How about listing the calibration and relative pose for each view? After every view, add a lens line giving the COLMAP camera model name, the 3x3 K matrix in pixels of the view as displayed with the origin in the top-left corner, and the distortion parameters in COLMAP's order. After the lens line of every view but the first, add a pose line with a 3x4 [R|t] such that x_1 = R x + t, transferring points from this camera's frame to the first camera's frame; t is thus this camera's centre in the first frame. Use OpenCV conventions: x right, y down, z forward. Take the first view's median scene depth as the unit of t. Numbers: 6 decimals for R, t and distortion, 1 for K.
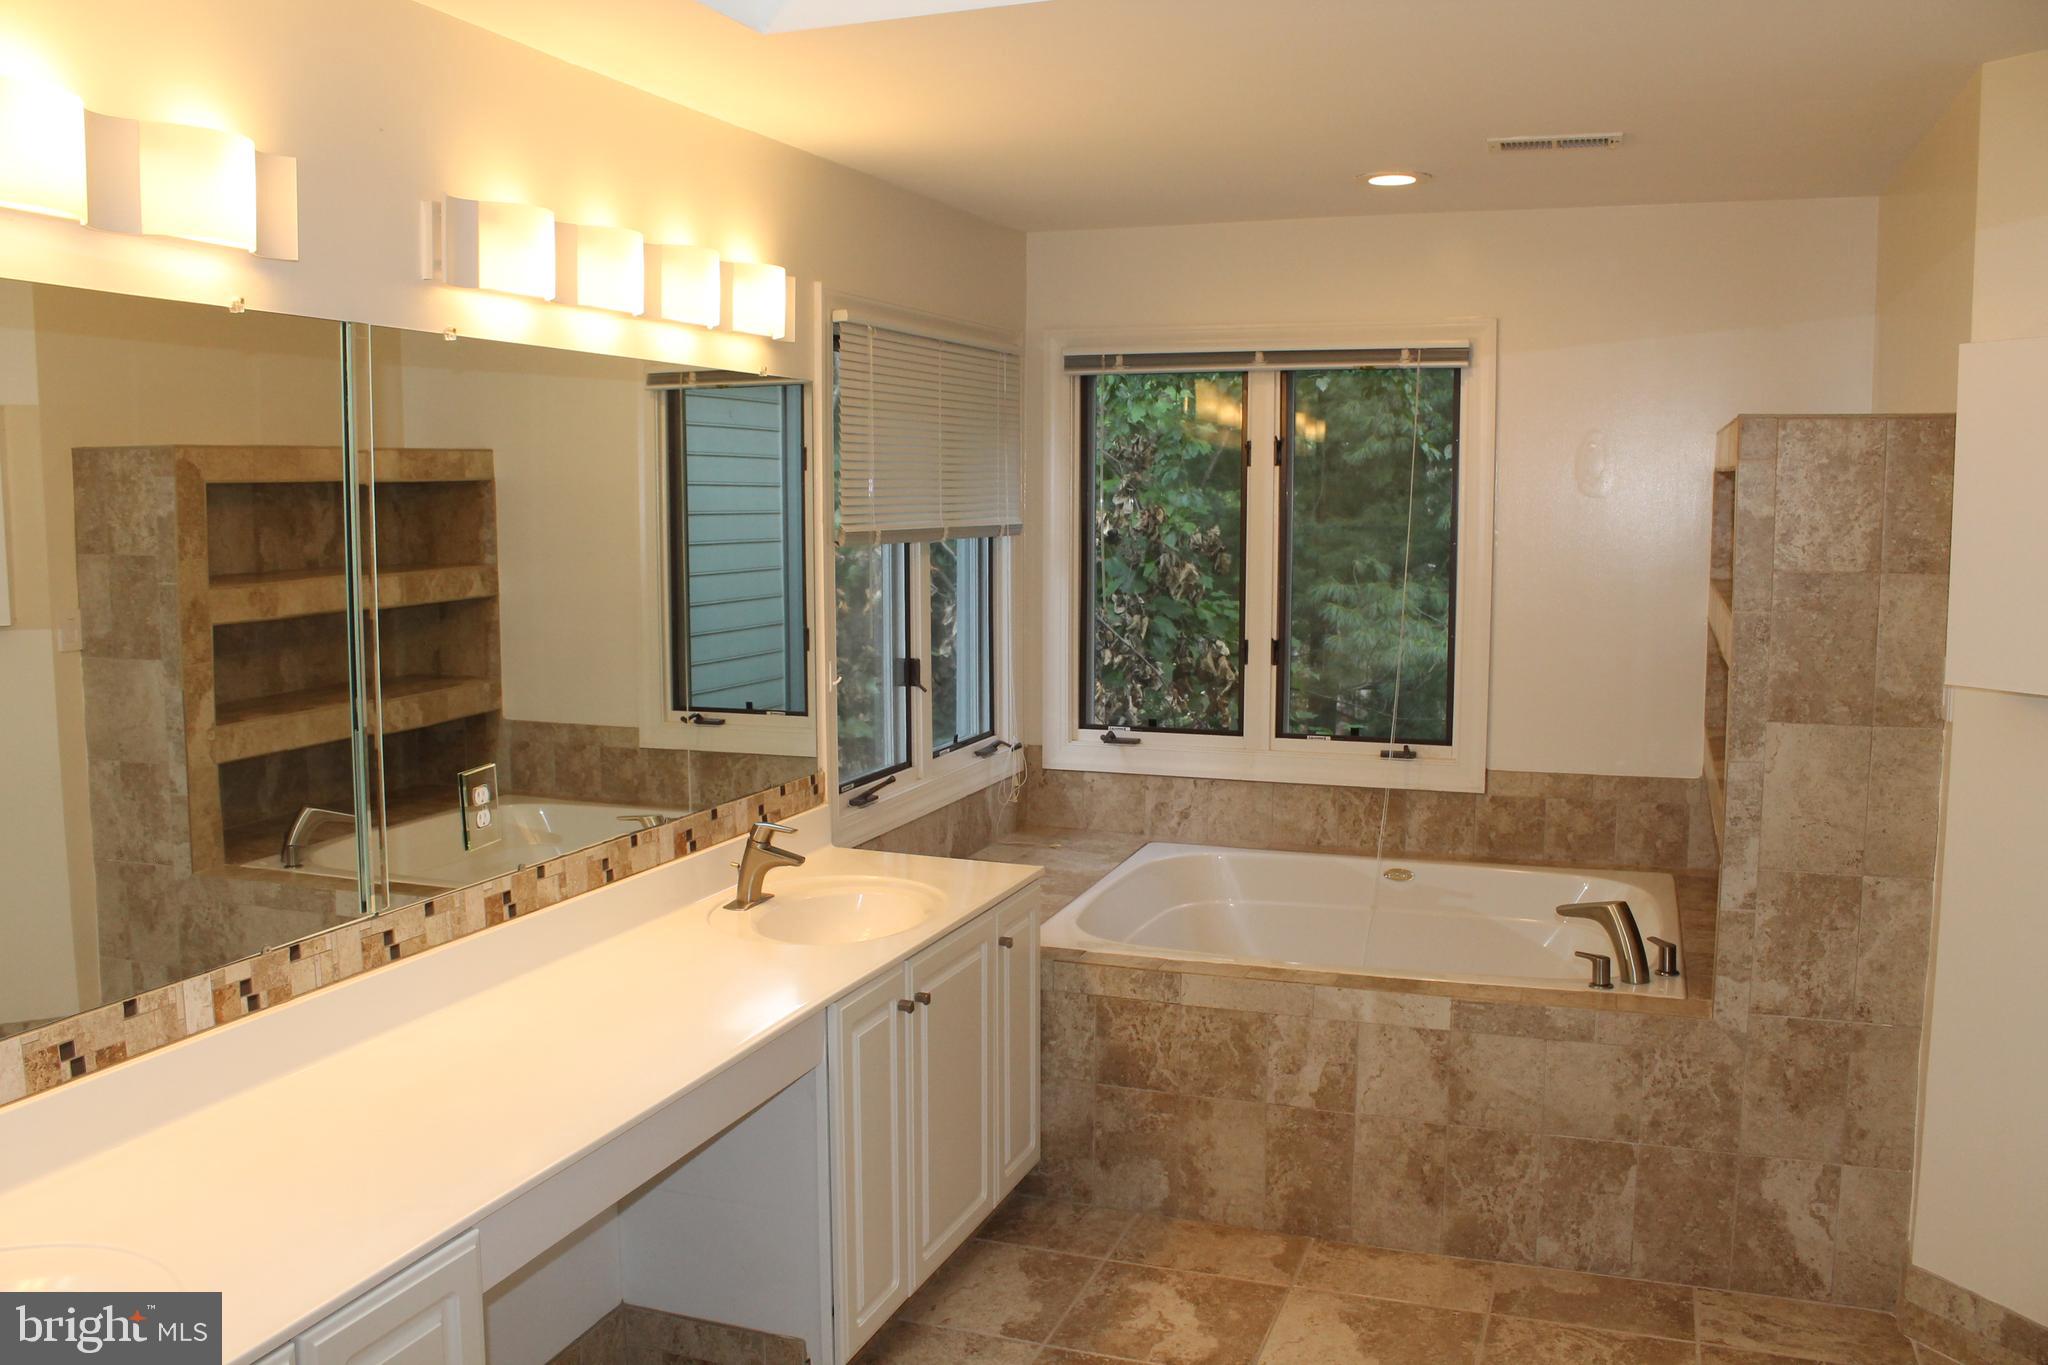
lens RADIAL K [[1738.1, 0, 1003.1], [0, 1738.1, 685.1], [0, 0, 1]] dist [-0.160597, 0.140903]
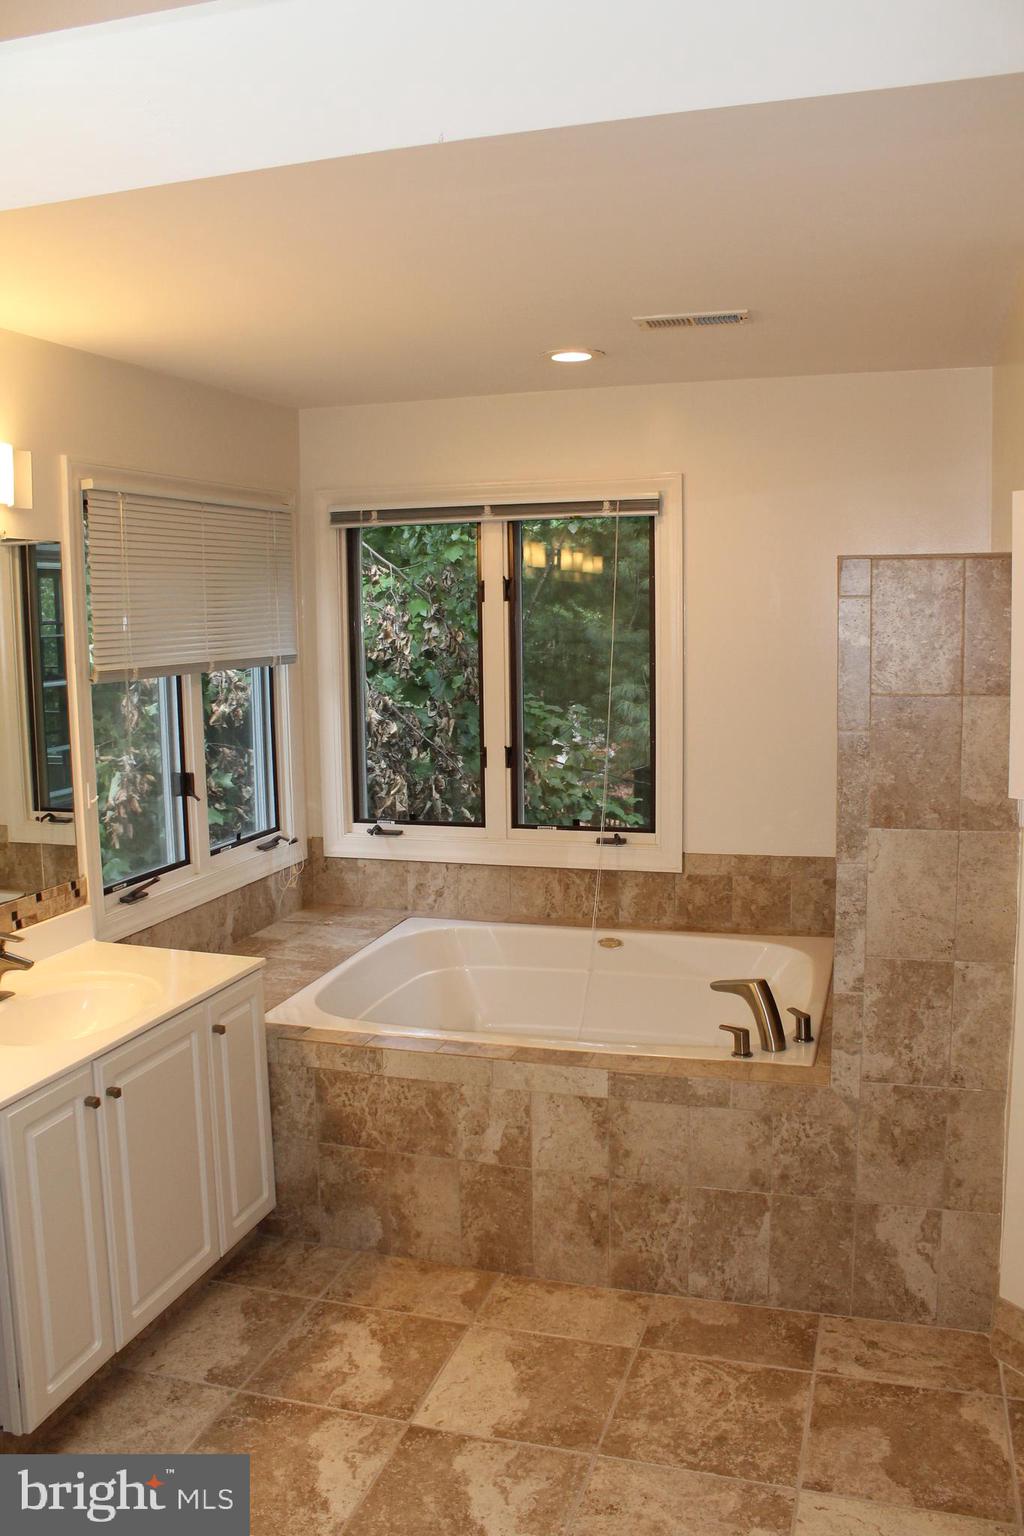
lens RADIAL K [[1303.6, 0, 512.0], [0, 1303.6, 768.0], [0, 0, 1]] dist [-0.160597, 0.140903]
pose [[0.998309, -0.022300, 0.053686, 0.158340], [0.021674, 0.999691, 0.012209, -0.031903], [-0.053942, -0.011024, 0.998483, 0.144593]]
